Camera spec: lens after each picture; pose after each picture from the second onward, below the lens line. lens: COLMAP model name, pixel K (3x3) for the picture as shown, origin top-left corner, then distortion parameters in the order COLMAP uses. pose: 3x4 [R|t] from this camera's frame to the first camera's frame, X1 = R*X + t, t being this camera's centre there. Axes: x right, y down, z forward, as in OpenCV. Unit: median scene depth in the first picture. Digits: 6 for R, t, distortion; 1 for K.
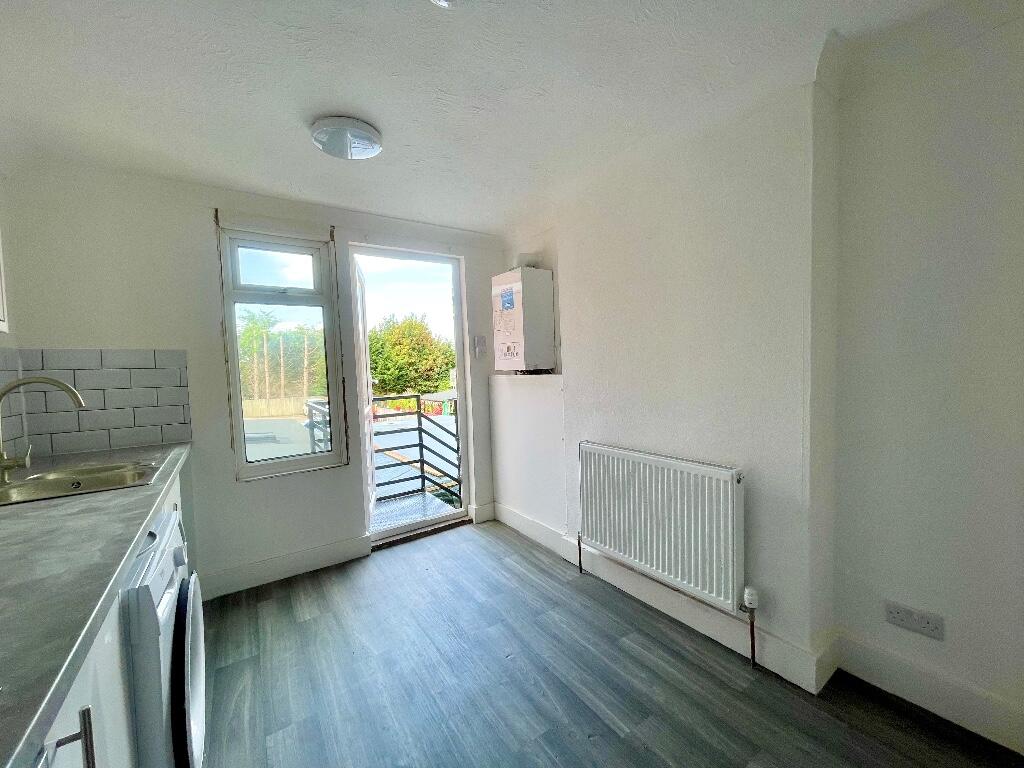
lens RADIAL K [[411.2, 0, 517.2], [0, 411.2, 384.5], [0, 0, 1]] dist [0.000230, 0.000037]
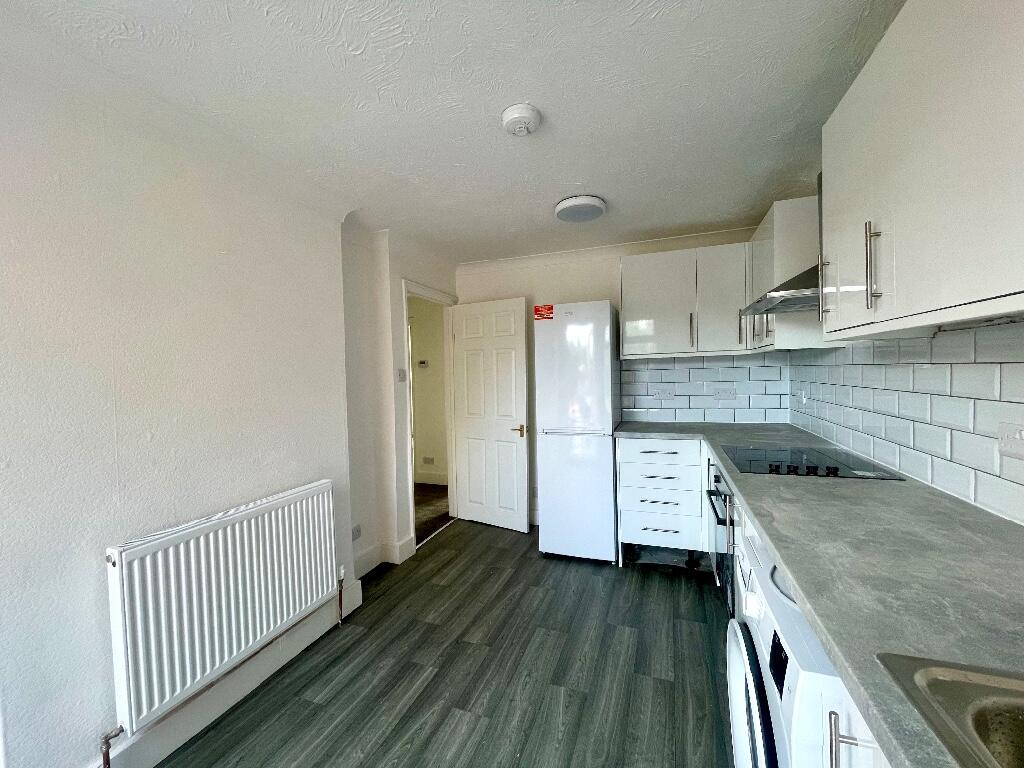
lens RADIAL K [[414.4, 0, 513.7], [0, 414.4, 383.1], [0, 0, 1]] dist [0.000765, 0.000279]
pose [[-0.568214, 0.029469, 0.822353, -0.668110], [0.087454, 0.995861, 0.024740, -0.052223], [-0.818220, 0.085976, -0.568440, 0.973832]]
